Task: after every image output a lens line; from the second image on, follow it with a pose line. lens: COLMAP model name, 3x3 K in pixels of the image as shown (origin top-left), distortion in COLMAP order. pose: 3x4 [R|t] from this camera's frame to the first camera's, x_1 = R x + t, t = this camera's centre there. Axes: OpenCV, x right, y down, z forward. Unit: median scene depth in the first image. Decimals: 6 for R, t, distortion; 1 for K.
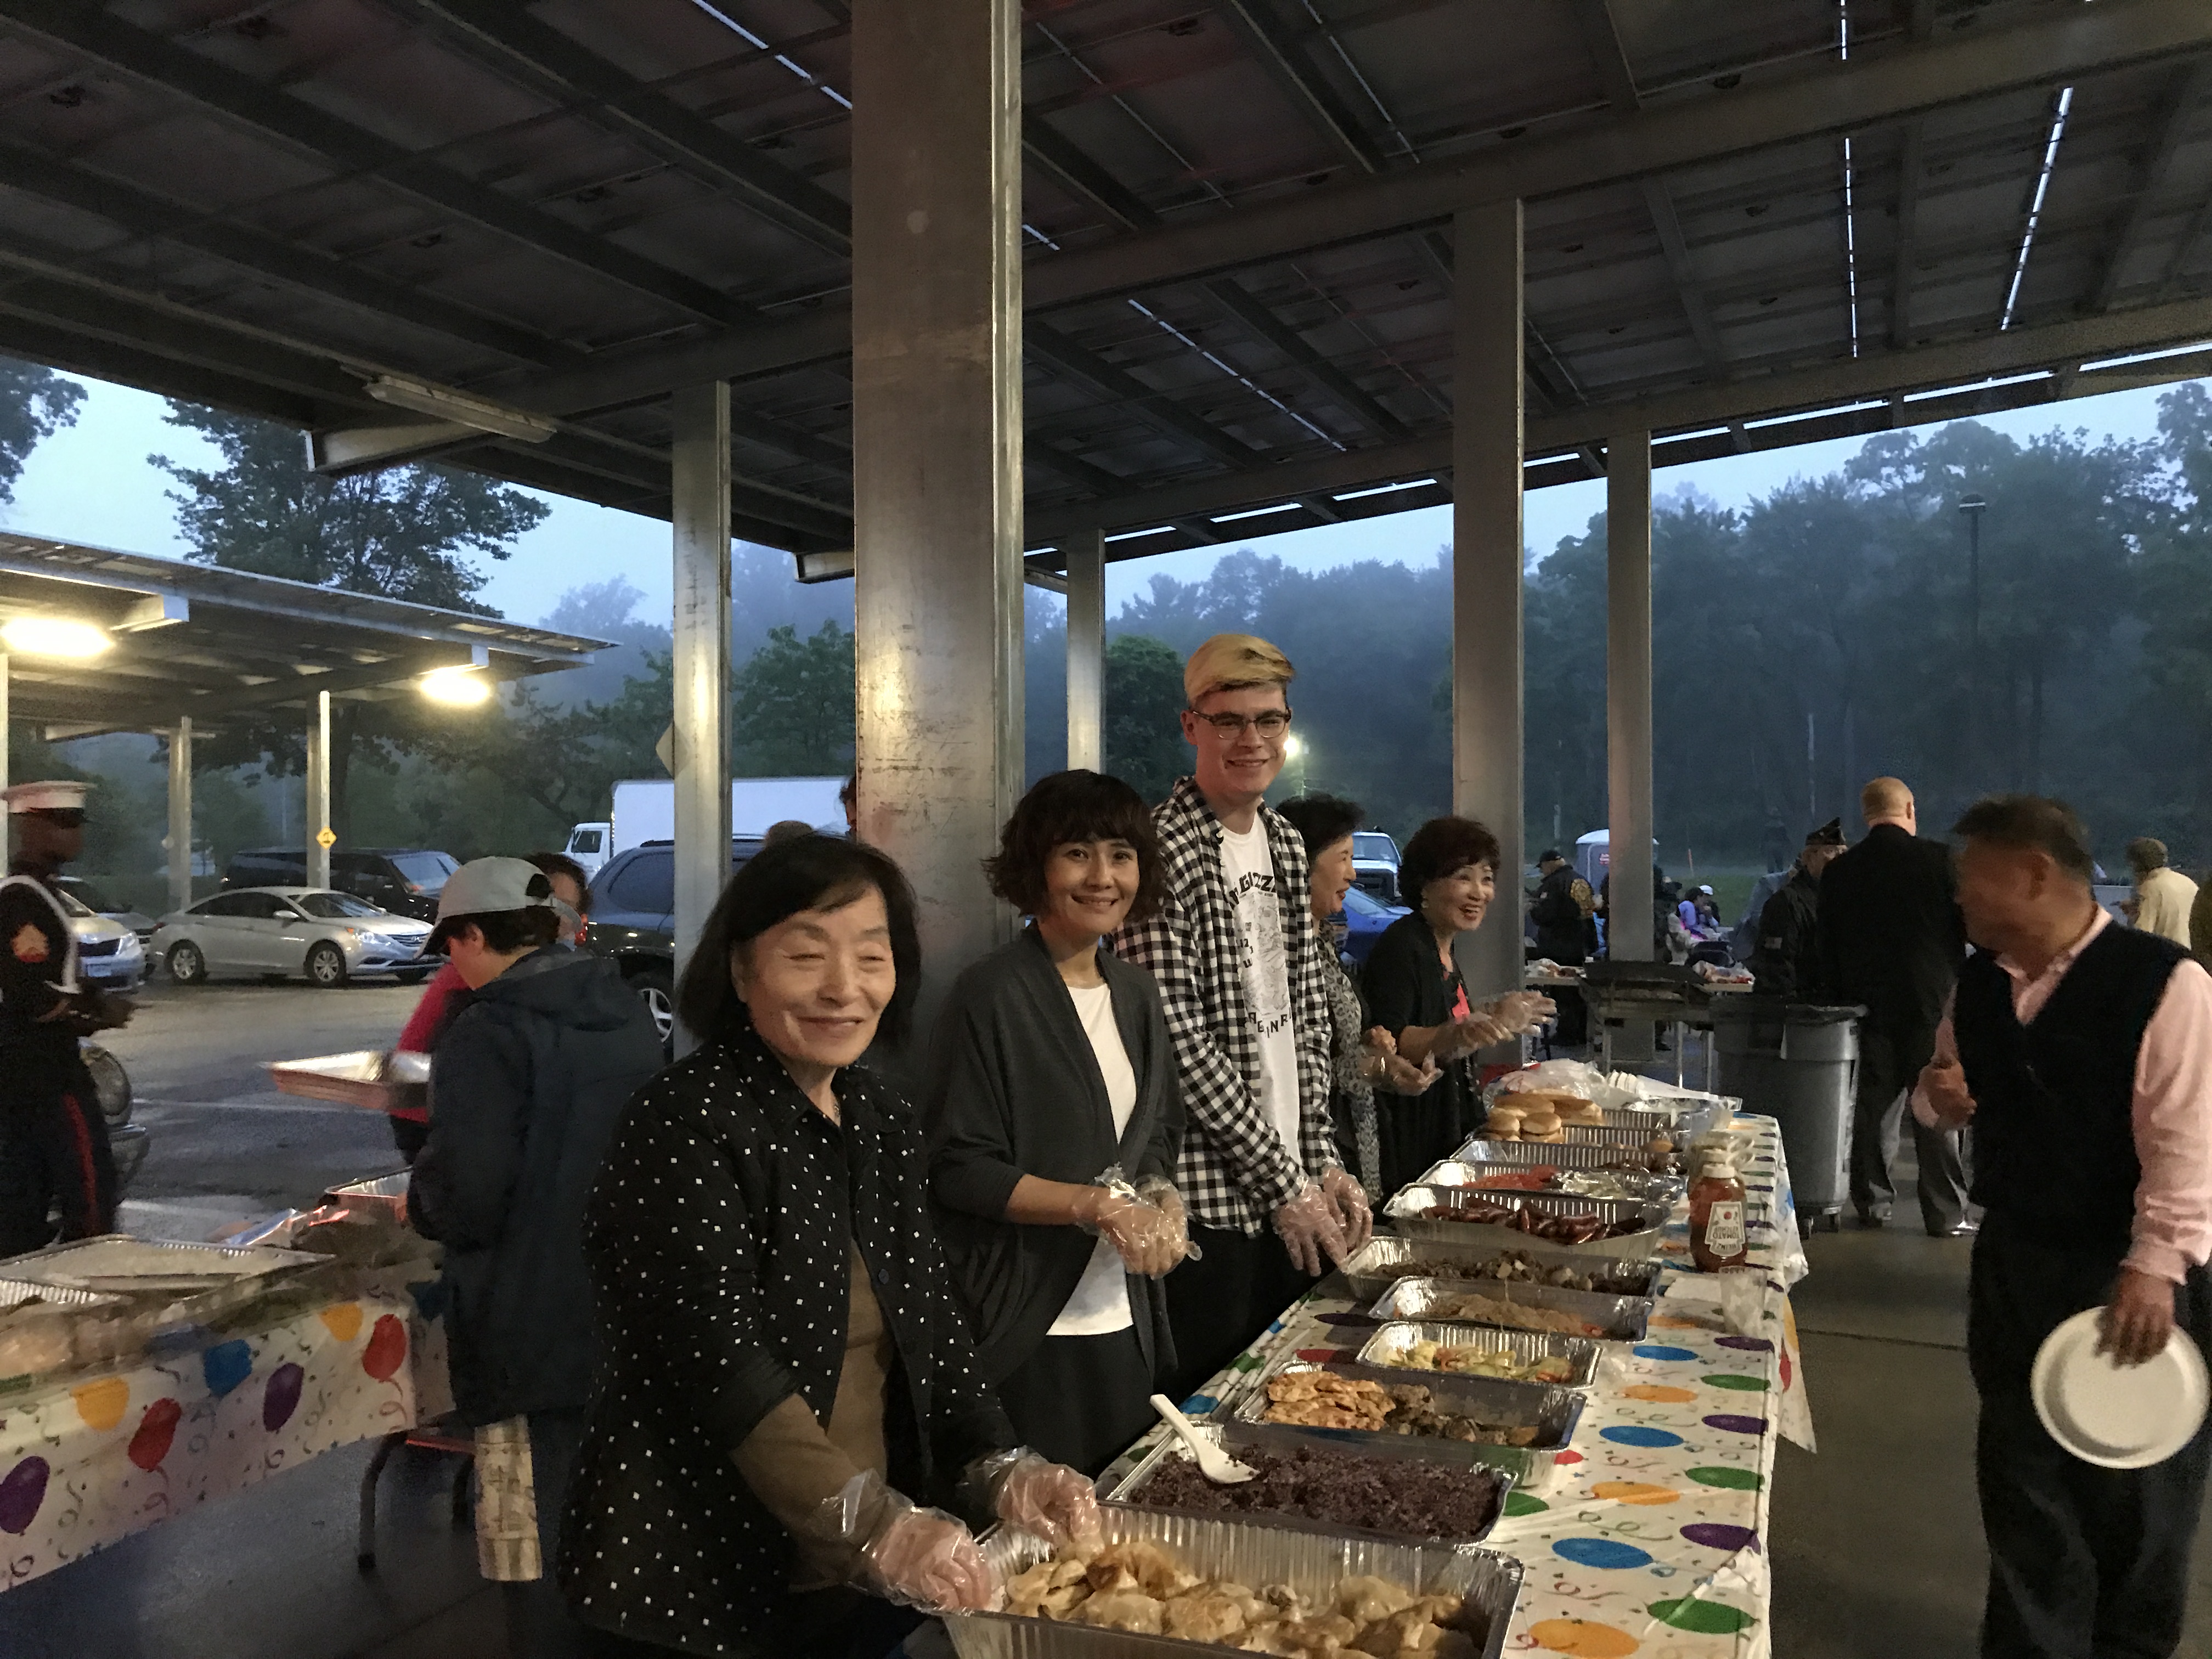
lens RADIAL K [[1789.5, 0, 1111.1], [0, 1789.5, 835.9], [0, 0, 1]] dist [0.045713, -0.040041]
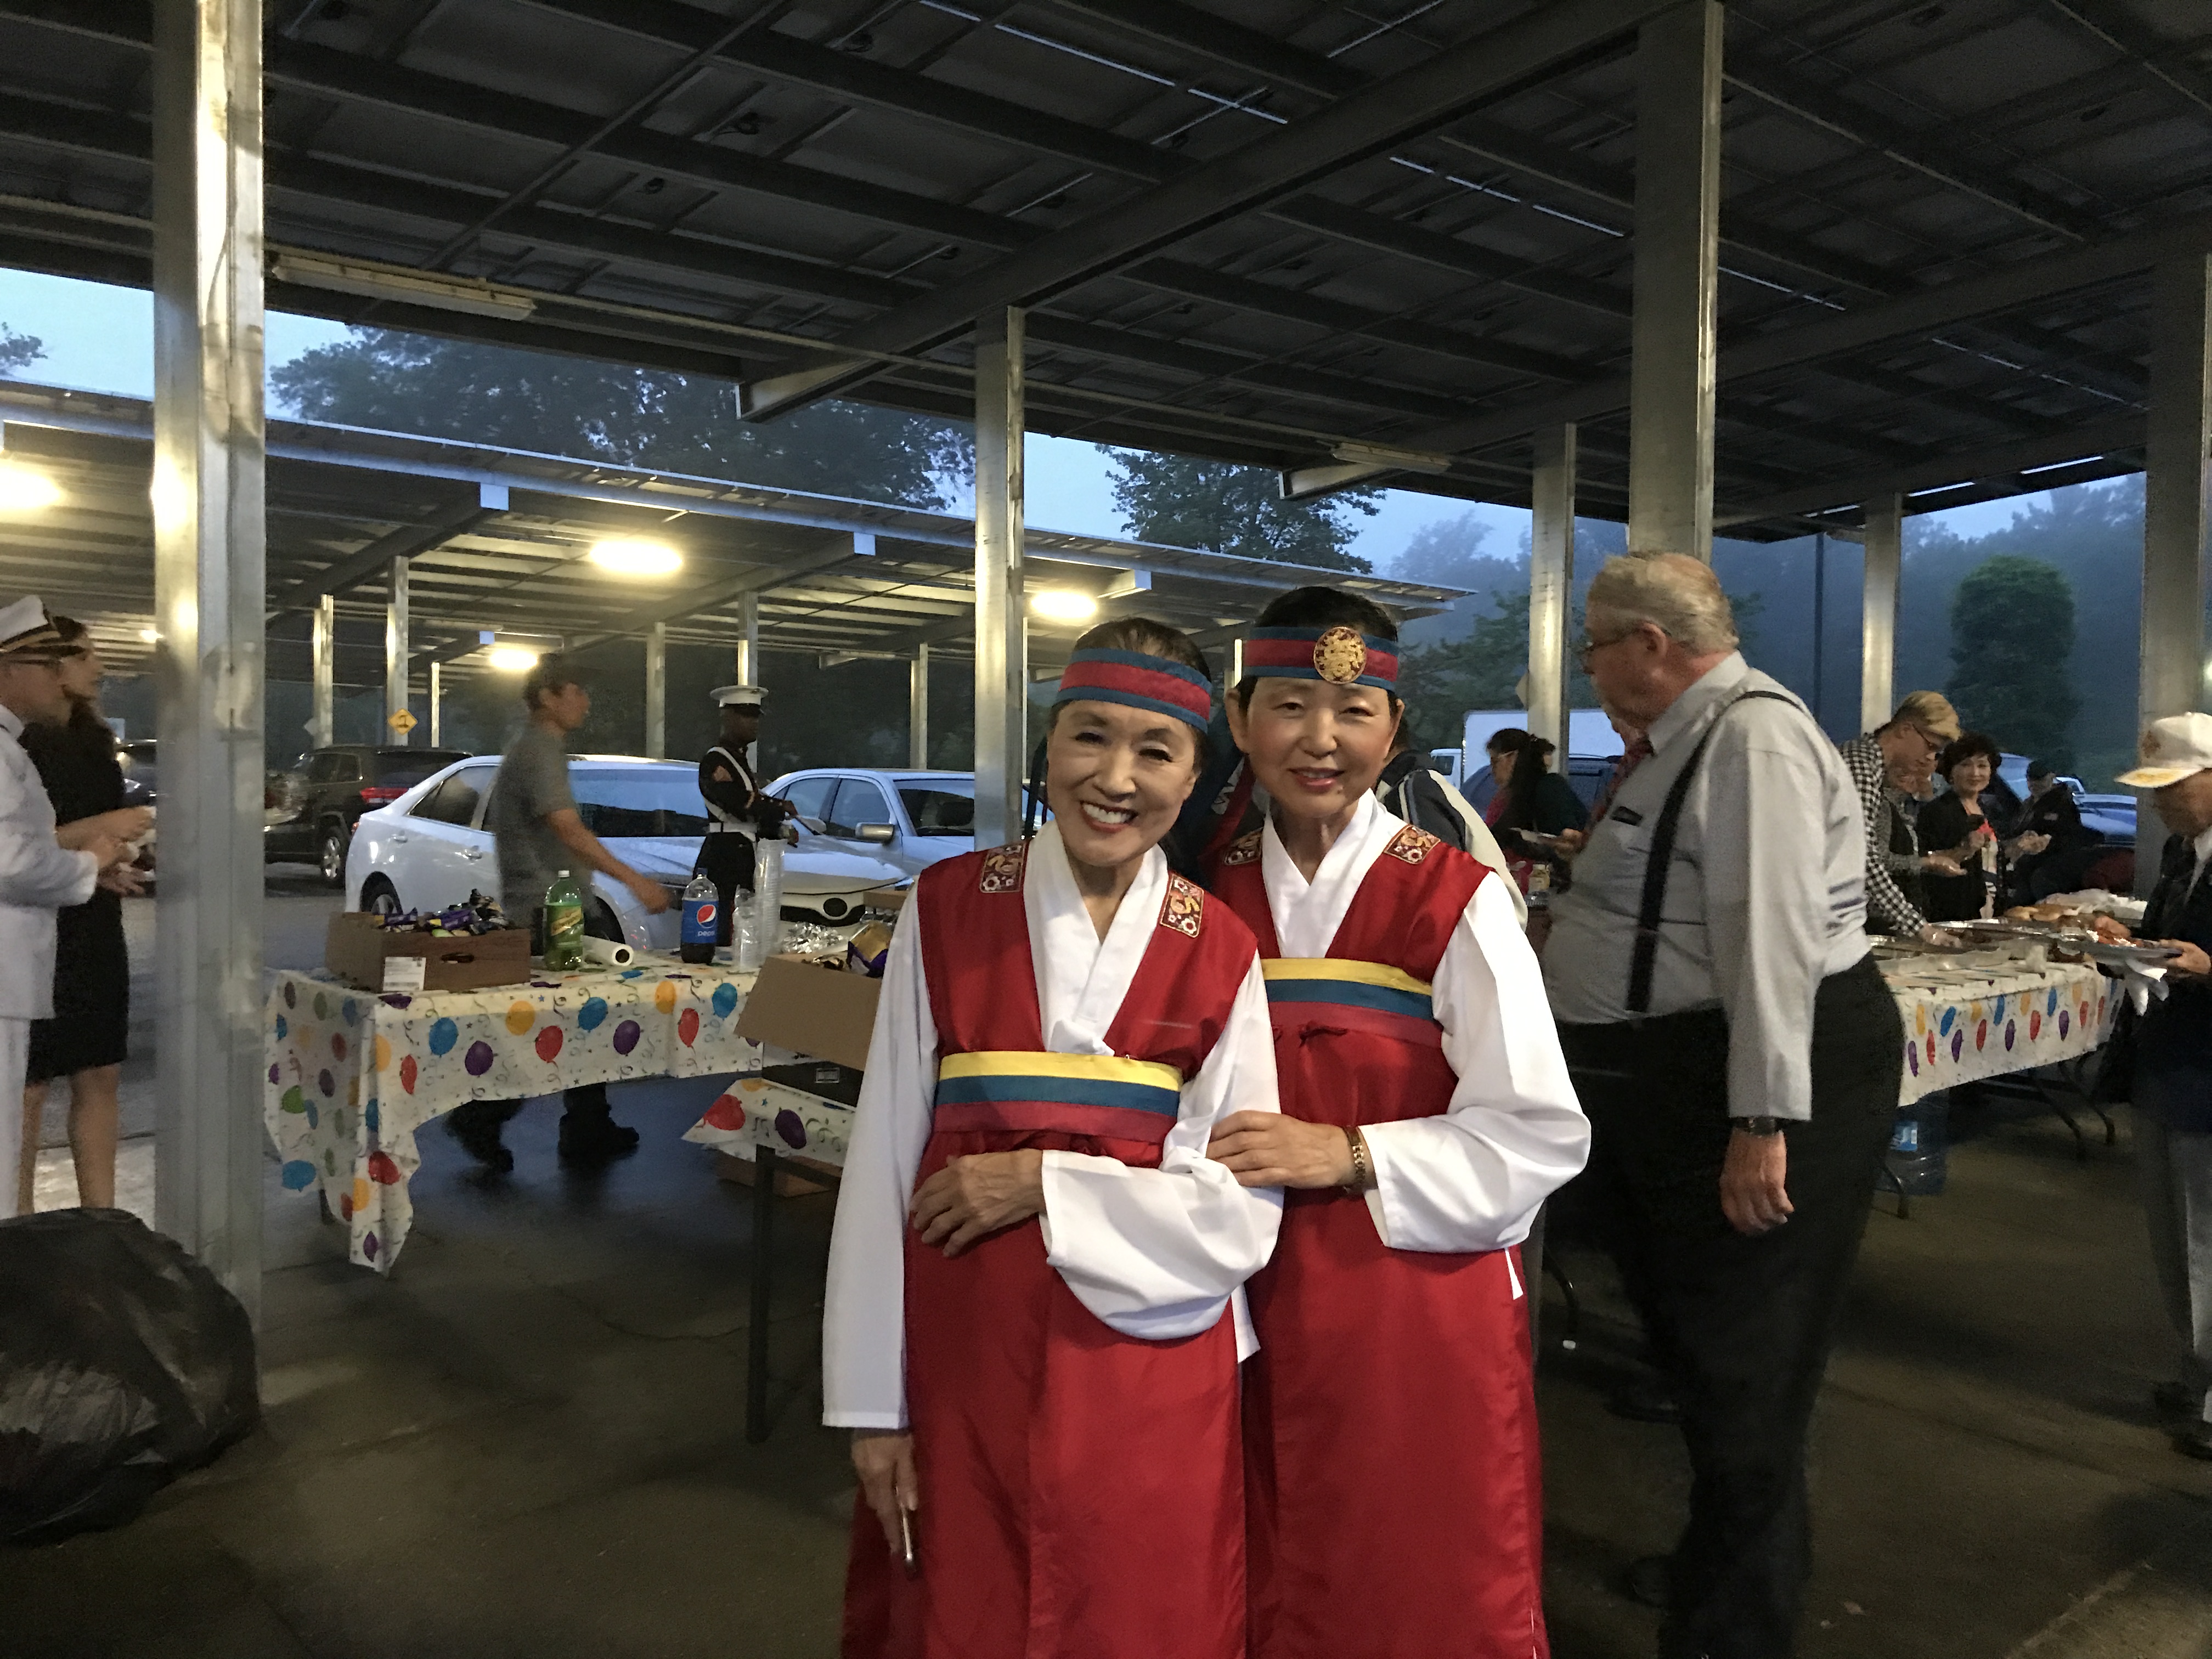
lens RADIAL K [[1789.5, 0, 1091.3], [0, 1789.5, 818.5], [0, 0, 1]] dist [0.045713, -0.040041]
pose [[0.891271, 0.025053, -0.452779, 0.028704], [-0.011640, 0.999408, 0.032386, 0.003464], [0.453322, -0.023595, 0.891034, -0.131190]]
